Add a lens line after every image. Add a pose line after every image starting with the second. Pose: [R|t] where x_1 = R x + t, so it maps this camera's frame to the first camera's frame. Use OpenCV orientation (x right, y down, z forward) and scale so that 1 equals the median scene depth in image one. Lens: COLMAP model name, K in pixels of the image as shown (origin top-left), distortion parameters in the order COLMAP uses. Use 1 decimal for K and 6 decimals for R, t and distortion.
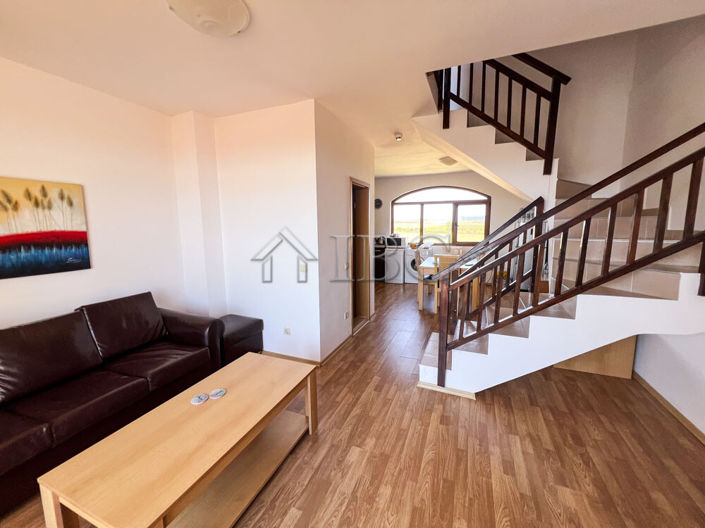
lens RADIAL K [[283.7, 0, 350.0], [0, 283.7, 262.4], [0, 0, 1]] dist [0.000368, -0.000517]
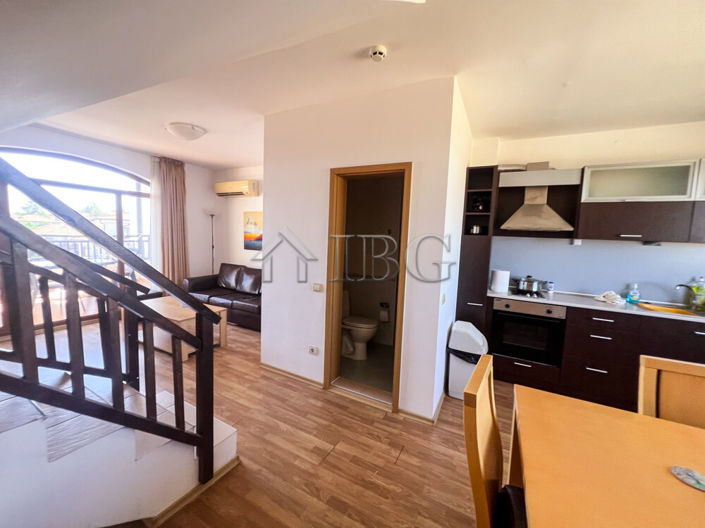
lens RADIAL K [[283.7, 0, 350.4], [0, 283.7, 261.6], [0, 0, 1]] dist [0.000368, -0.000517]
pose [[-0.090590, 0.097829, -0.991072, 0.878921], [-0.172564, 0.978568, 0.112368, -0.188767], [0.980824, 0.181202, -0.071767, 1.349595]]
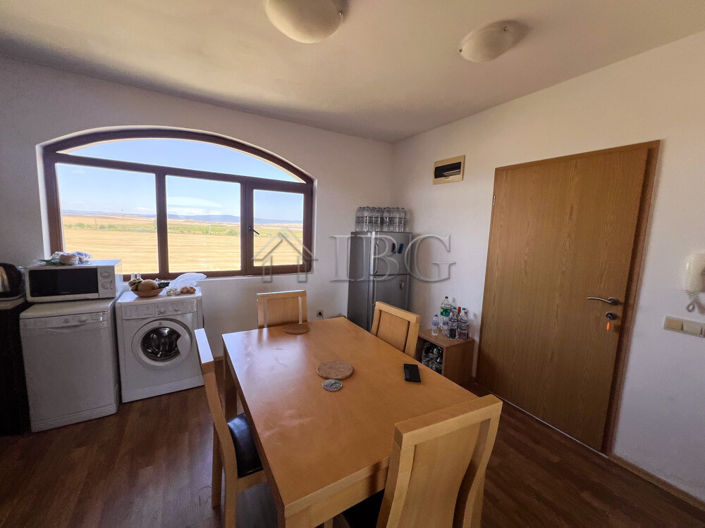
lens RADIAL K [[284.0, 0, 349.9], [0, 284.0, 260.8], [0, 0, 1]] dist [-0.001903, -0.000105]
pose [[0.599230, -0.057548, 0.798506, 0.237950], [0.061365, 0.997780, 0.025858, -0.202666], [-0.798222, 0.033505, 0.601431, 1.416540]]
